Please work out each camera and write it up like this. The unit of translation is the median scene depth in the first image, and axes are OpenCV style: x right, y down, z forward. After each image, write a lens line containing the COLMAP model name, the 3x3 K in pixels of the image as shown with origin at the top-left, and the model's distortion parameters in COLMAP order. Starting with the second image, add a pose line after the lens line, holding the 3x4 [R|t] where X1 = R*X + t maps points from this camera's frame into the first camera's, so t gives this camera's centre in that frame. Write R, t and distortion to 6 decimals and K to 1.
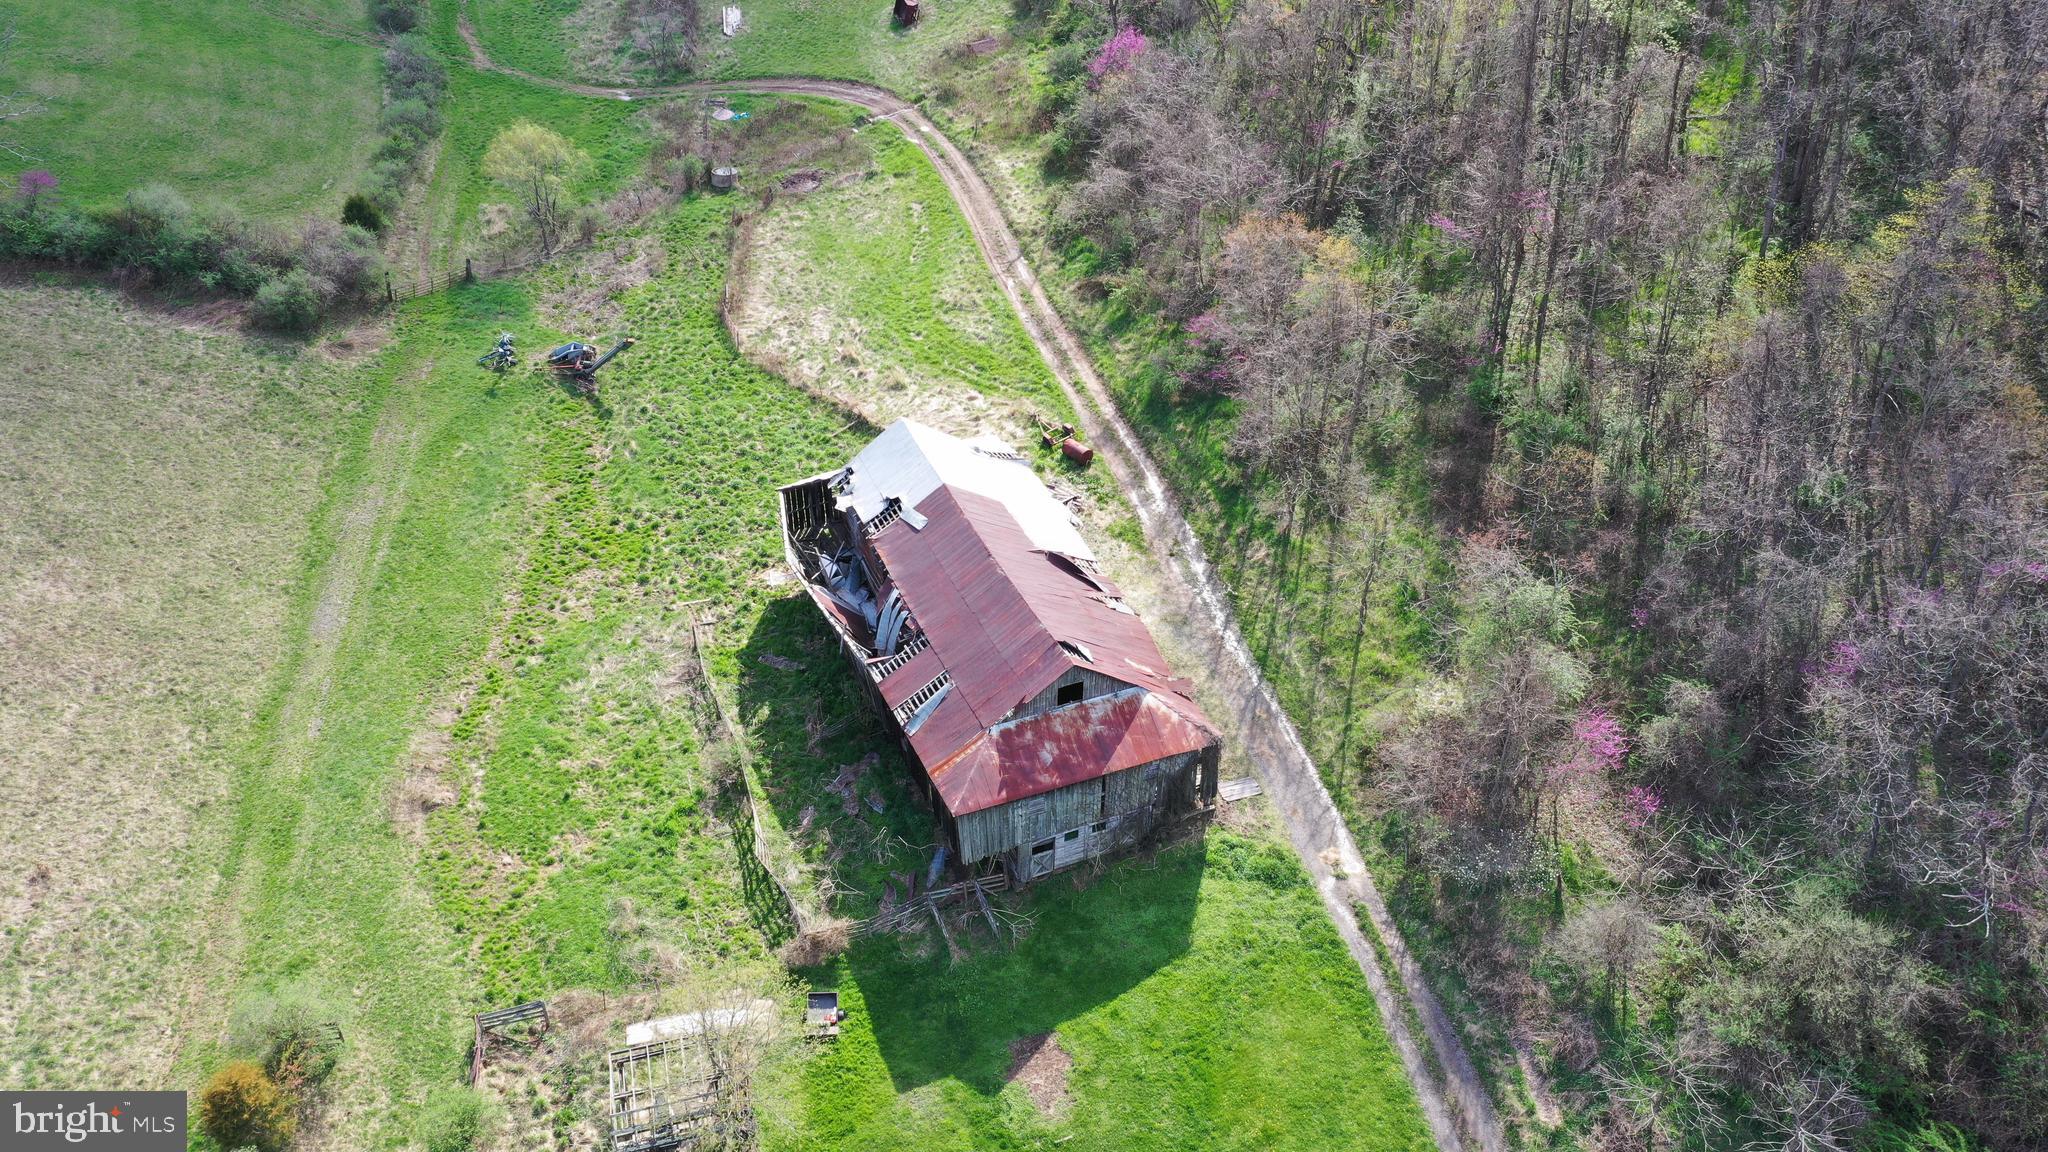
lens RADIAL K [[1633.2, 0, 1024.0], [0, 1633.2, 576.0], [0, 0, 1]] dist [0.005626, 0.004916]
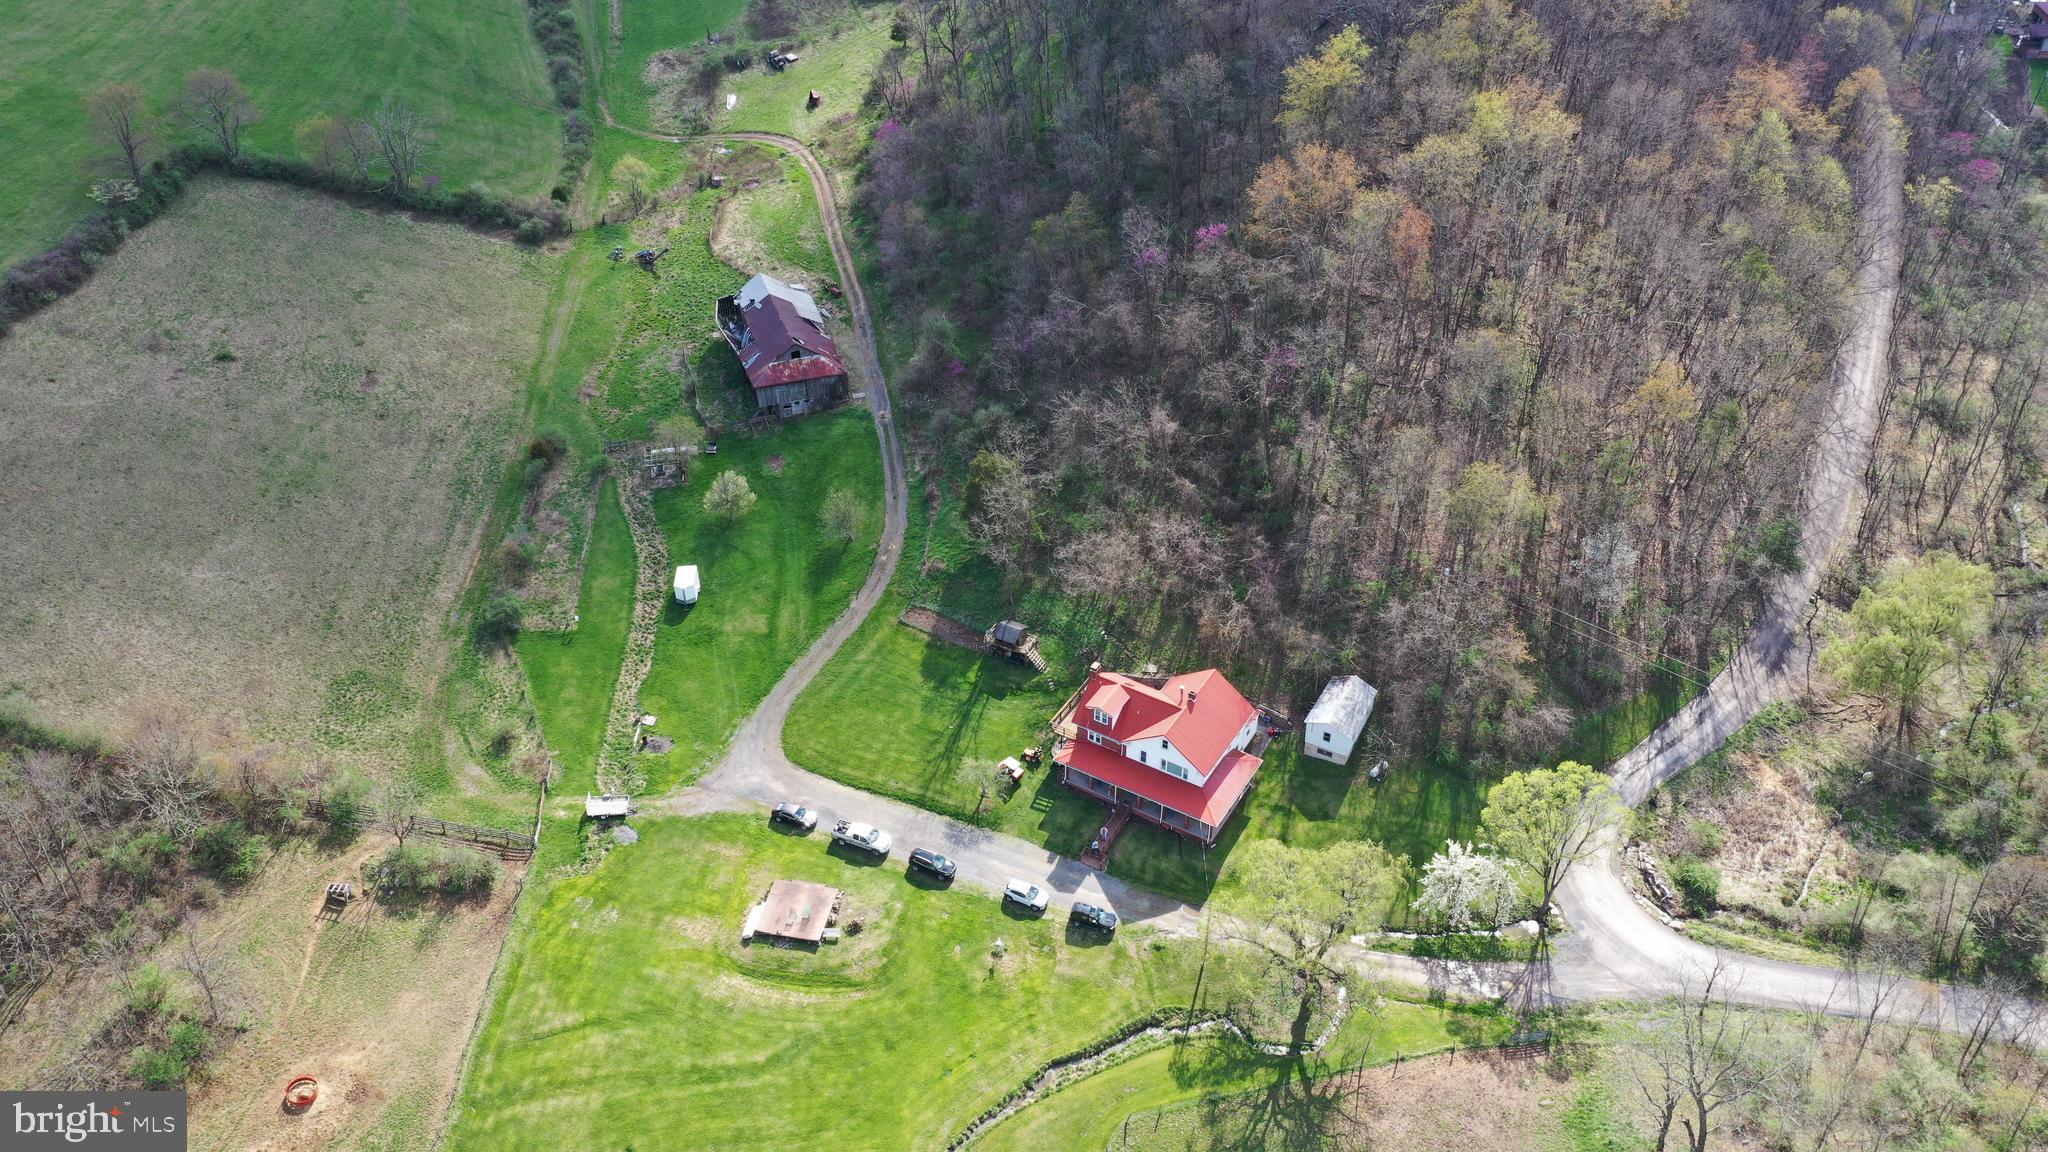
lens RADIAL K [[1633.2, 0, 1024.0], [0, 1633.2, 576.0], [0, 0, 1]] dist [0.005626, 0.004916]
pose [[0.998069, 0.029812, -0.054491, 0.418611], [-0.029362, 0.999528, 0.009032, 0.294436], [0.054734, -0.007414, 0.998473, -1.355037]]
